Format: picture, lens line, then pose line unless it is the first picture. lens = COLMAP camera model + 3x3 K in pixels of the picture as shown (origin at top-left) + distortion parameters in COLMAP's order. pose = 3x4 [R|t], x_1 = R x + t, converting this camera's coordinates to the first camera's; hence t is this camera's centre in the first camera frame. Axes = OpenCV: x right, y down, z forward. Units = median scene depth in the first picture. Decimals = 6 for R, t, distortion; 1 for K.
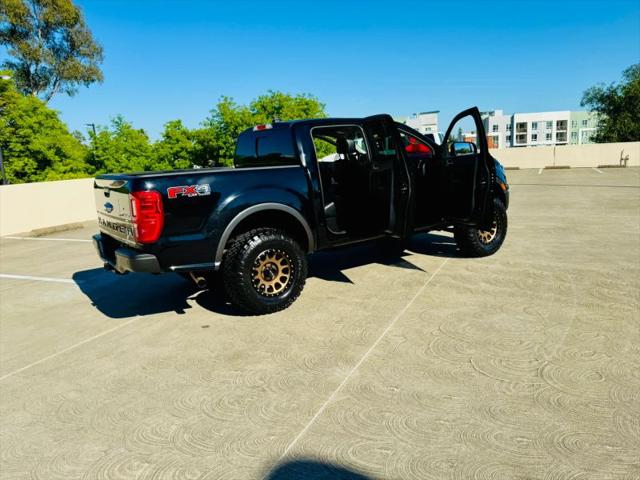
lens RADIAL K [[492.9, 0, 319.0], [0, 492.9, 238.3], [0, 0, 1]] dist [0.083970, -0.107588]
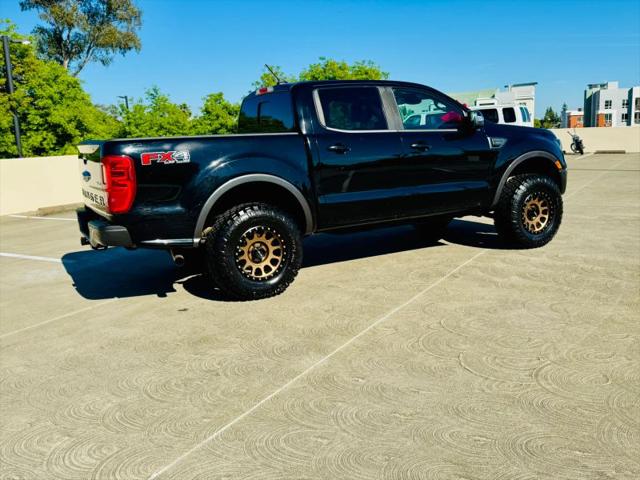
lens RADIAL K [[583.3, 0, 321.1], [0, 583.3, 229.3], [0, 0, 1]] dist [0.123382, -0.193925]
pose [[0.993335, 0.029474, -0.111428, 0.090402], [-0.030457, 0.999511, -0.007123, 0.021799], [0.111163, 0.010469, 0.993747, -0.019846]]
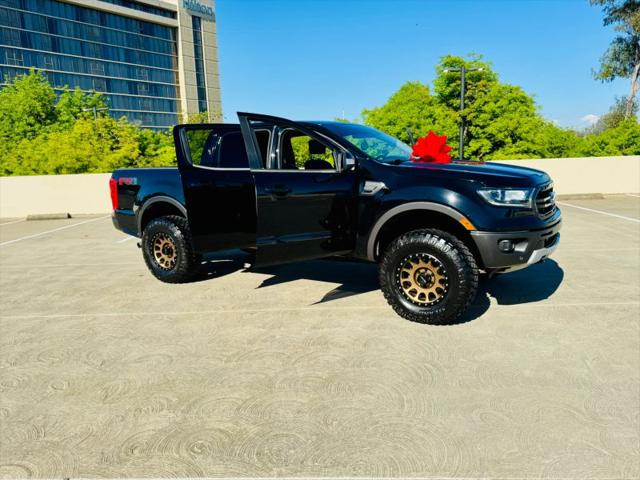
lens RADIAL K [[484.5, 0, 319.3], [0, 484.5, 240.2], [0, 0, 1]] dist [0.055431, -0.082291]
pose [[0.380824, 0.203300, -0.902021, 0.833862], [-0.146653, 0.976462, 0.158162, -0.151607], [0.912943, 0.072052, 0.401675, 0.604569]]
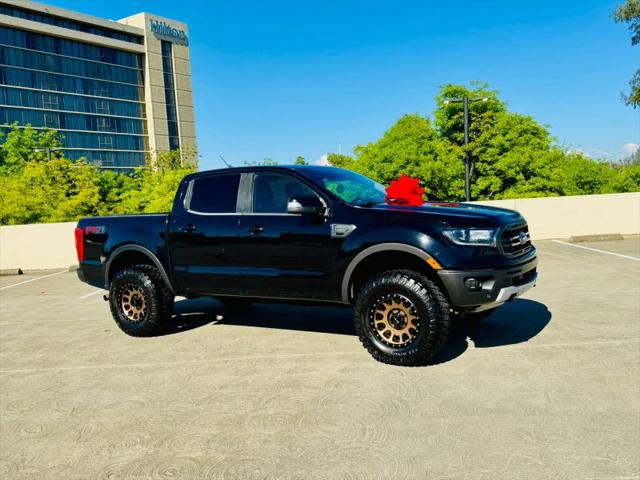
lens RADIAL K [[582.2, 0, 320.0], [0, 582.2, 240.0], [0, 0, 1]] dist [0.121540, -0.228872]
pose [[0.392834, 0.105323, -0.913558, 0.969392], [-0.127351, 0.990078, 0.059383, -0.157811], [0.910749, 0.093015, 0.402349, 0.579916]]
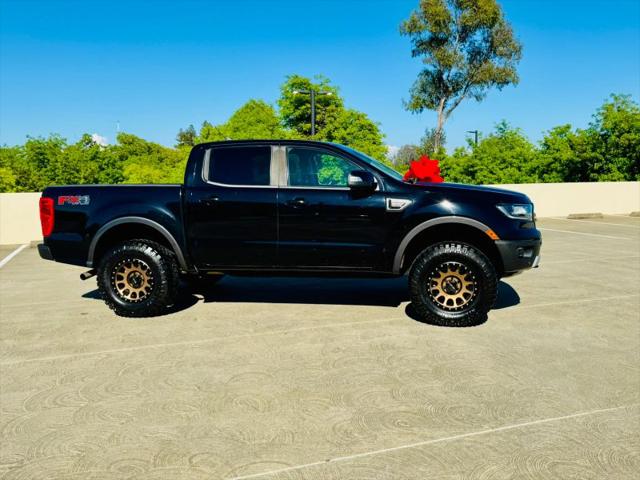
lens RADIAL K [[581.9, 0, 321.0], [0, 581.9, 236.7], [0, 0, 1]] dist [0.163818, -0.408761]
pose [[0.701651, 0.121697, -0.702051, 0.780477], [-0.151243, 0.988291, 0.020159, -0.081780], [0.696284, 0.092035, 0.711841, 0.245350]]
